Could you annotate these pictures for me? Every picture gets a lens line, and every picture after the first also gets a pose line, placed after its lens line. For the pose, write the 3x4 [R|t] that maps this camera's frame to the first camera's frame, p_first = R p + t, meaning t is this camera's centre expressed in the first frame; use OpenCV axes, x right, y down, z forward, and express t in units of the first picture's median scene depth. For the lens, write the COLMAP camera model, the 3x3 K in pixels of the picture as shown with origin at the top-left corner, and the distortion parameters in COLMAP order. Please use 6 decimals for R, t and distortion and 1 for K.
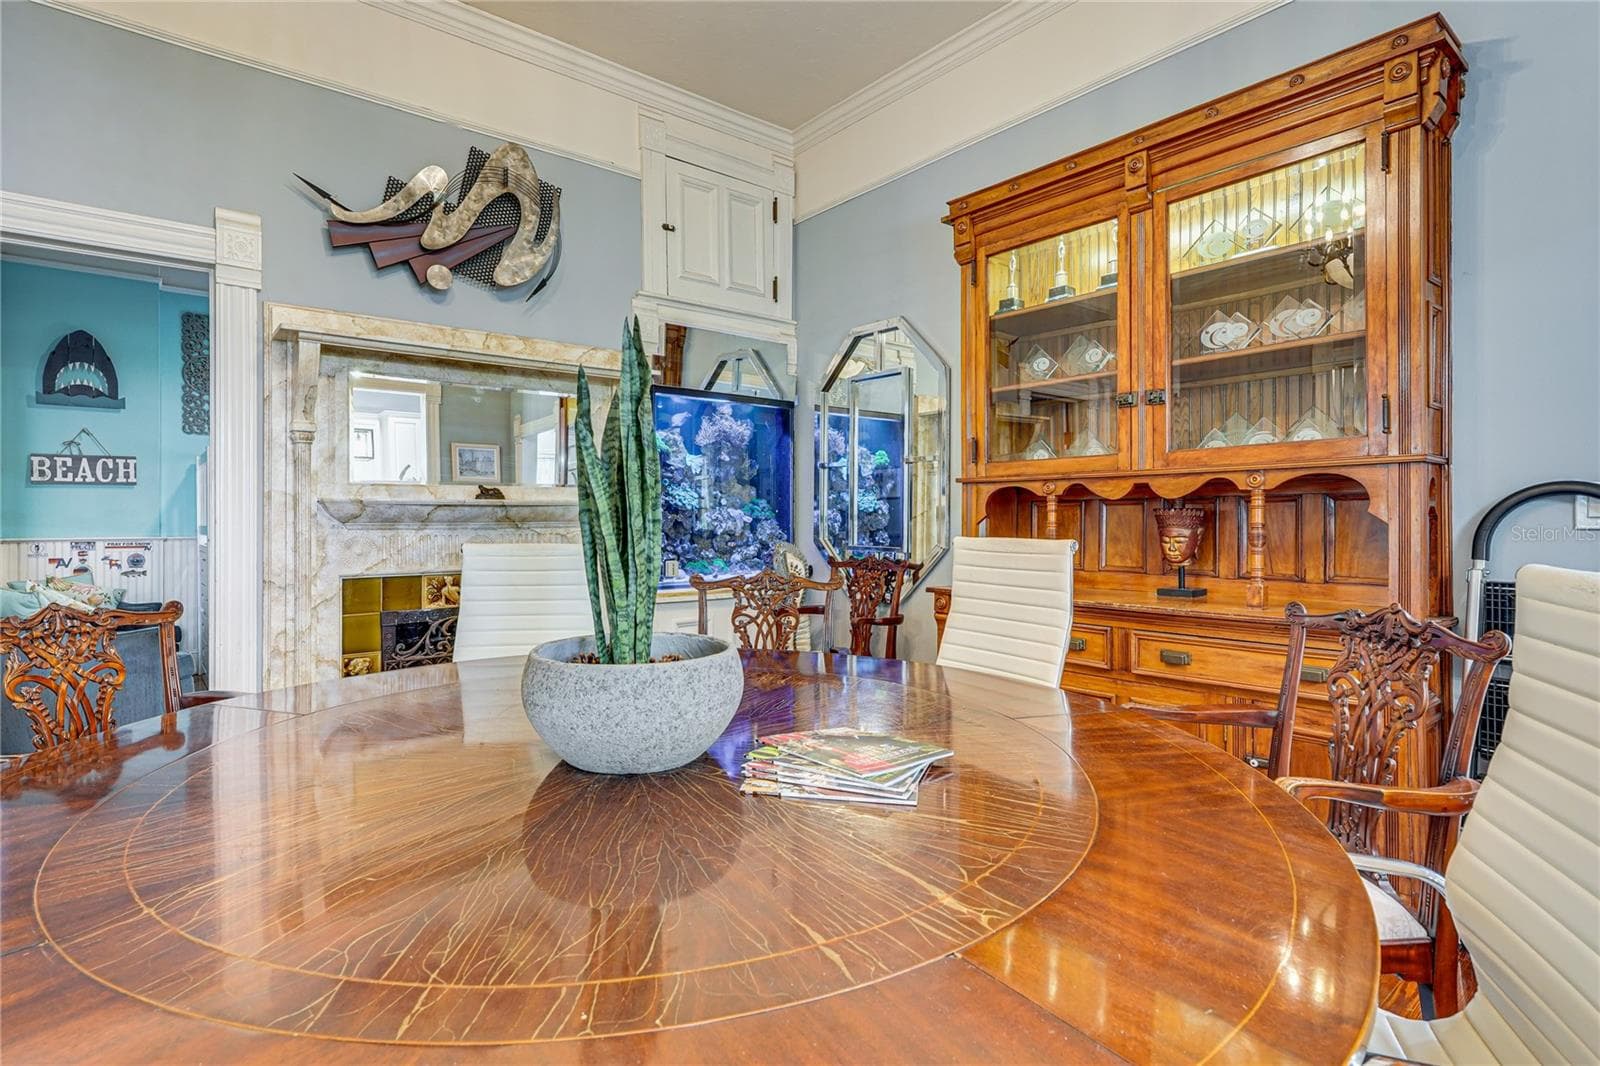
lens RADIAL K [[788.3, 0, 794.6], [0, 788.3, 520.1], [0, 0, 1]] dist [0.003540, 0.000566]
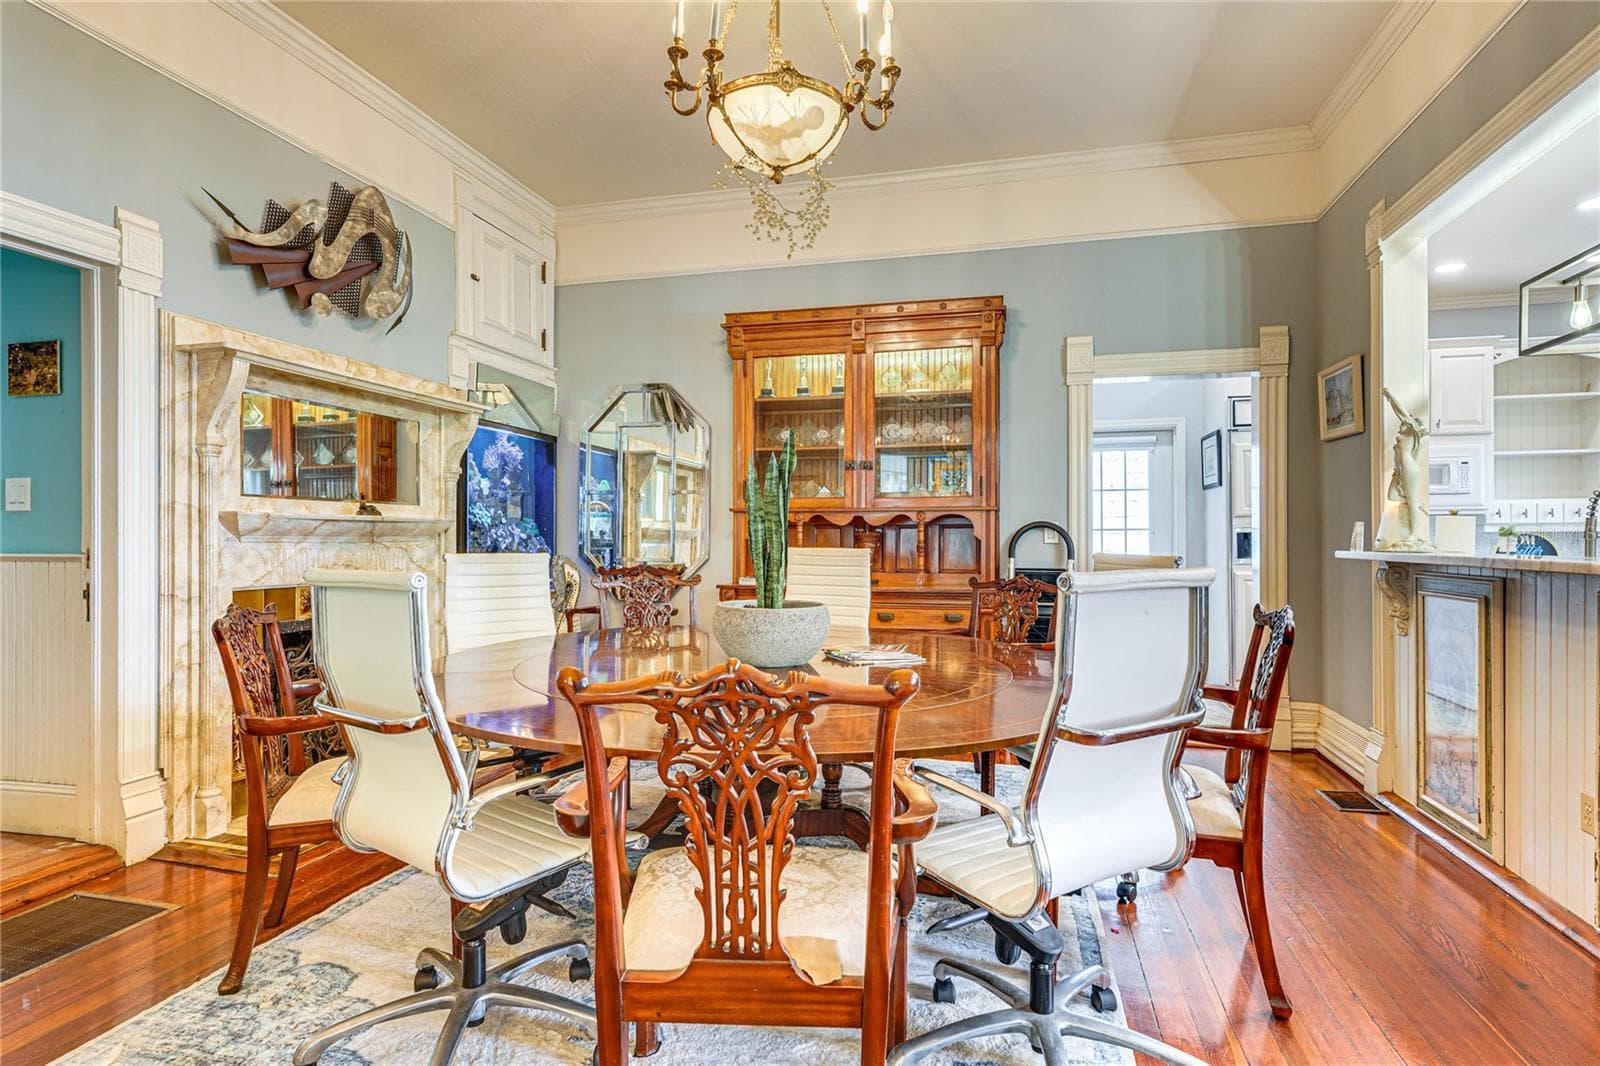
lens RADIAL K [[806.8, 0, 800.0], [0, 806.8, 533.0], [0, 0, 1]] dist [0.000105, 0.000088]
pose [[0.801325, 0.010271, 0.598142, -0.582993], [-0.005566, 0.999937, -0.009713, 0.005606], [-0.598204, 0.004454, 0.801331, -0.252024]]
